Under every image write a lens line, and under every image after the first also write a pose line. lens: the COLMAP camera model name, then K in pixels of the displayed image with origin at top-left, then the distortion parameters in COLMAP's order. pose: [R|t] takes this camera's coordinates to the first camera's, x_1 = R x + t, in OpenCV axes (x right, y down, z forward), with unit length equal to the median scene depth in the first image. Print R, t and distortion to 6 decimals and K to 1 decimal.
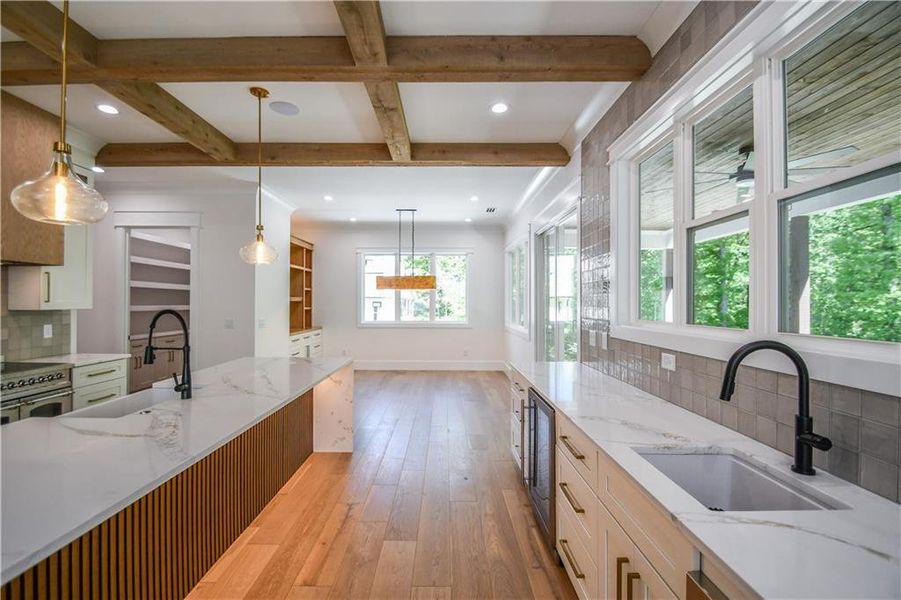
lens RADIAL K [[400.1, 0, 443.1], [0, 400.1, 305.7], [0, 0, 1]] dist [0.004450, -0.008226]
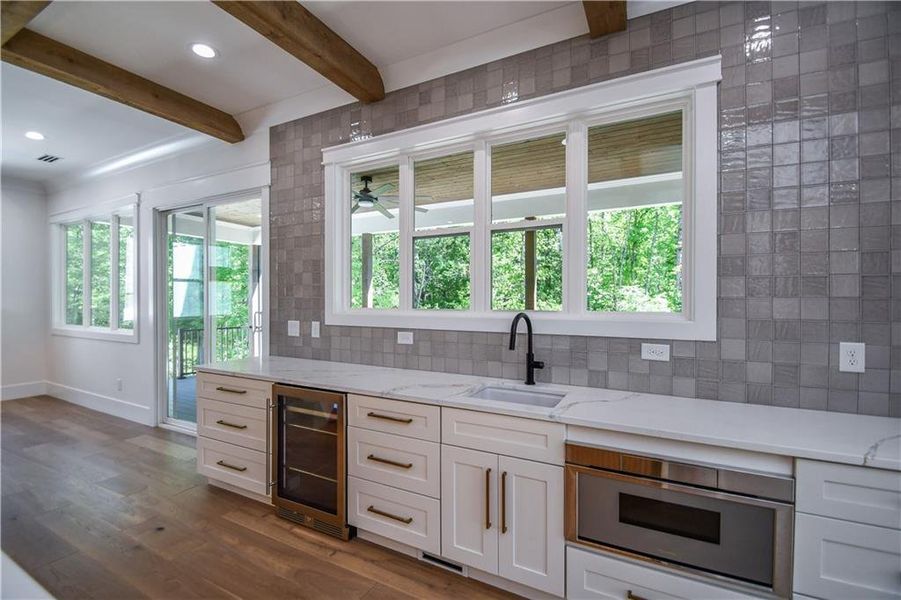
lens RADIAL K [[400.1, 0, 436.2], [0, 400.1, 302.0], [0, 0, 1]] dist [0.004450, -0.008226]
pose [[0.464657, -0.006574, 0.885466, -0.353481], [0.004334, 0.999977, 0.005150, 0.012892], [-0.885480, 0.001445, 0.464675, 0.203251]]
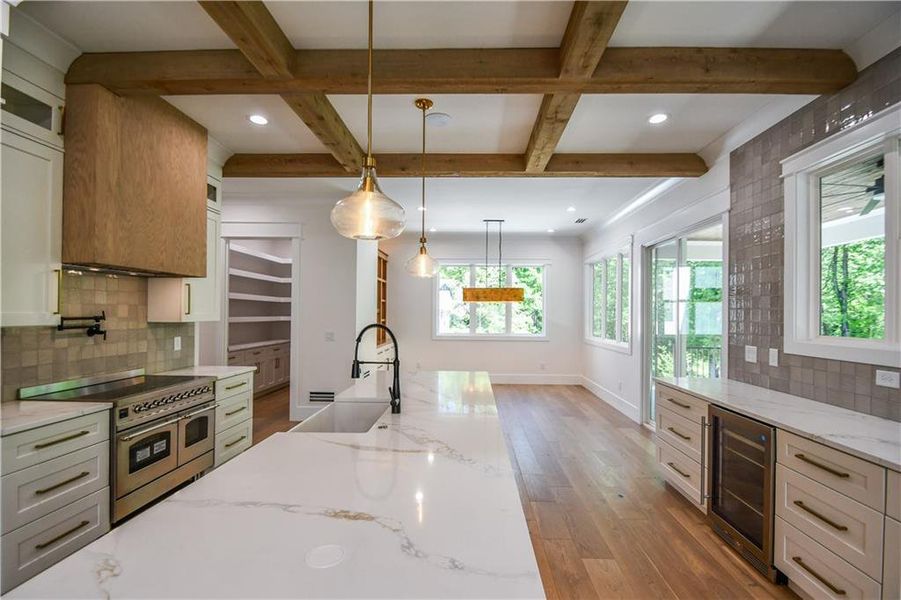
lens RADIAL K [[400.1, 0, 464.3], [0, 400.1, 315.8], [0, 0, 1]] dist [0.004450, -0.008226]
pose [[0.999985, 0.003380, -0.004273, -0.320163], [-0.003388, 0.999993, -0.001829, -0.005763], [0.004267, 0.001843, 0.999989, 0.008757]]
